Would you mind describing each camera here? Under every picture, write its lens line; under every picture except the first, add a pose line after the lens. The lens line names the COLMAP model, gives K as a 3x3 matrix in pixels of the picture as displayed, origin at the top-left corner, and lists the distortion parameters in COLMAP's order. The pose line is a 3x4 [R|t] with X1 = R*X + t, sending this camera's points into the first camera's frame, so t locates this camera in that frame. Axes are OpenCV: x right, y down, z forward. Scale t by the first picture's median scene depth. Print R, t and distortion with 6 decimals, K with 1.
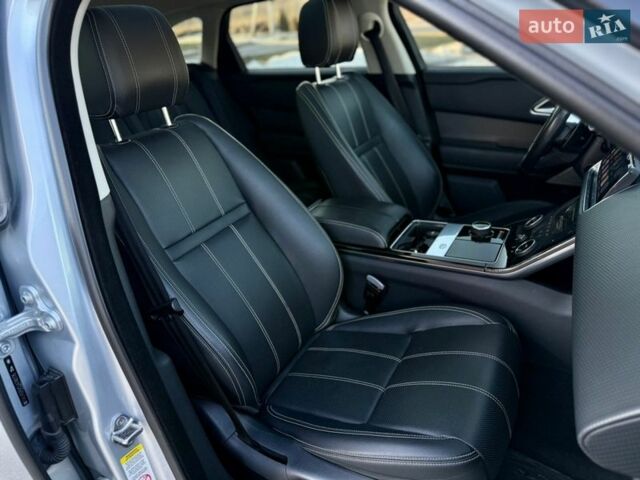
lens RADIAL K [[446.2, 0, 320.0], [0, 446.2, 240.0], [0, 0, 1]] dist [0.064910, -0.091975]
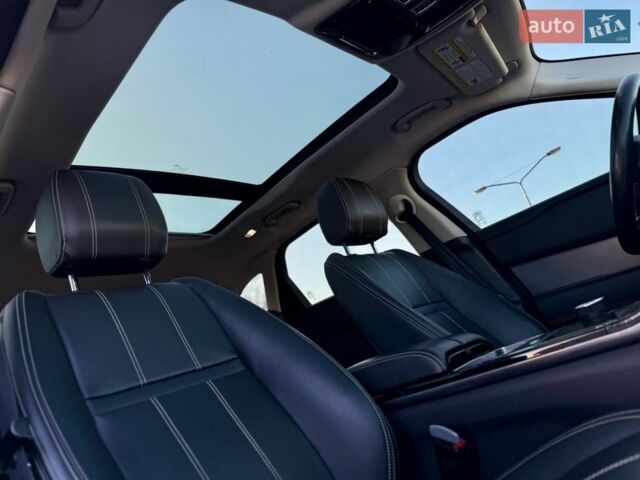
lens RADIAL K [[446.2, 0, 320.0], [0, 446.2, 240.0], [0, 0, 1]] dist [0.064910, -0.091975]
pose [[0.937380, -0.294791, -0.185518, 0.106421], [0.114815, 0.764375, -0.634467, 0.173992], [0.328840, 0.573437, 0.750356, 0.257753]]
